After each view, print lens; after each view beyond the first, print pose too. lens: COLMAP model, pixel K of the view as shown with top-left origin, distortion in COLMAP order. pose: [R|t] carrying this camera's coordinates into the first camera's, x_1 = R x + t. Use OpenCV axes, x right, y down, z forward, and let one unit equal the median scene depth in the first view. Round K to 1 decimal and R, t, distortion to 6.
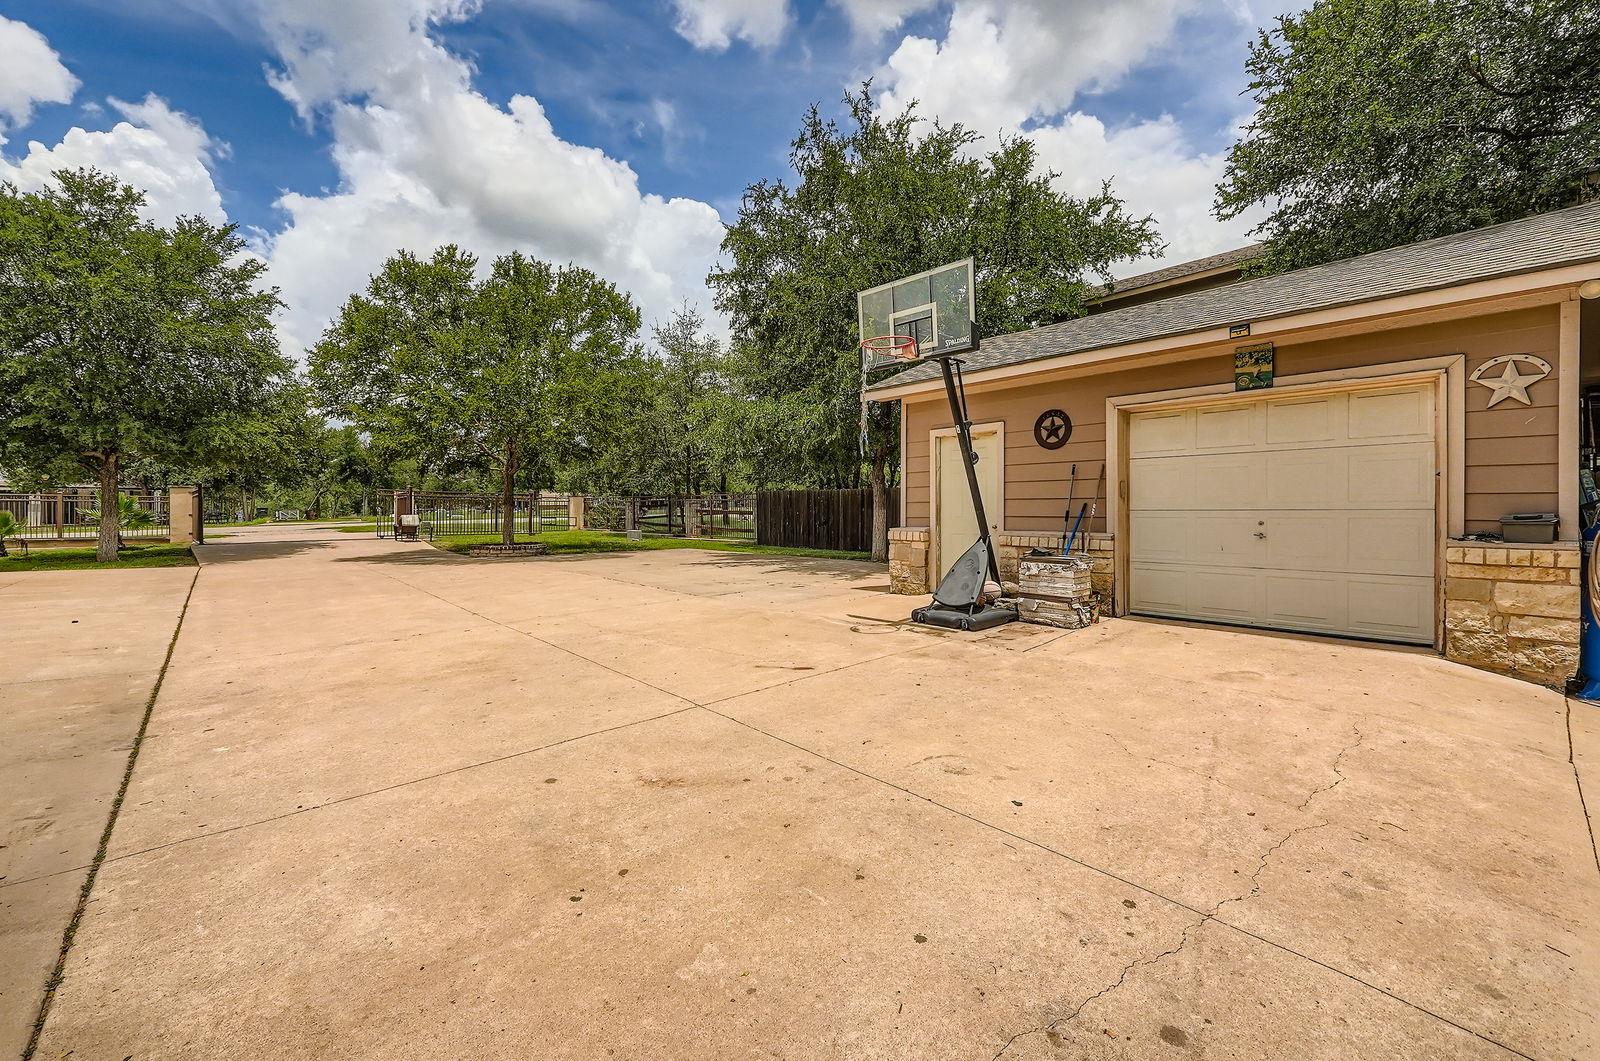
lens RADIAL K [[681.2, 0, 799.6], [0, 681.2, 520.2], [0, 0, 1]] dist [-0.011827, 0.001823]
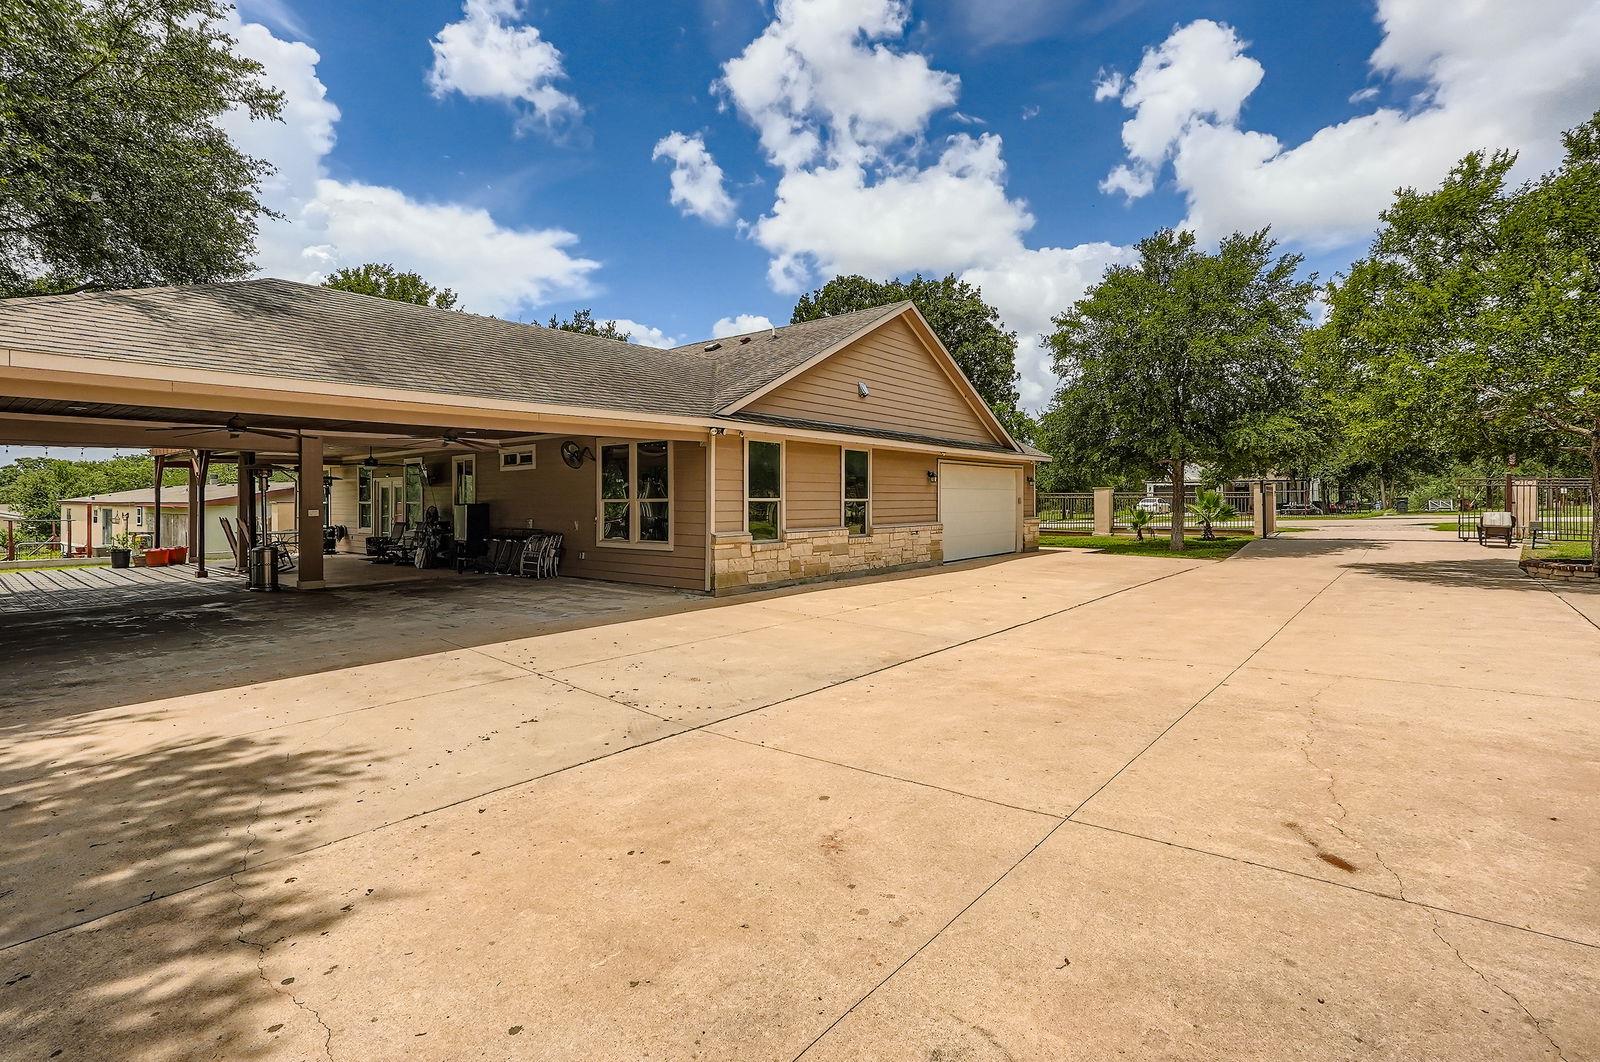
lens RADIAL K [[727.2, 0, 801.1], [0, 727.2, 500.0], [0, 0, 1]] dist [-0.004534, -0.000114]
pose [[0.136756, -0.002111, -0.990602, 0.783454], [-0.004000, 0.999988, -0.002684, -0.099890], [0.990597, 0.004330, 0.136746, 0.764345]]
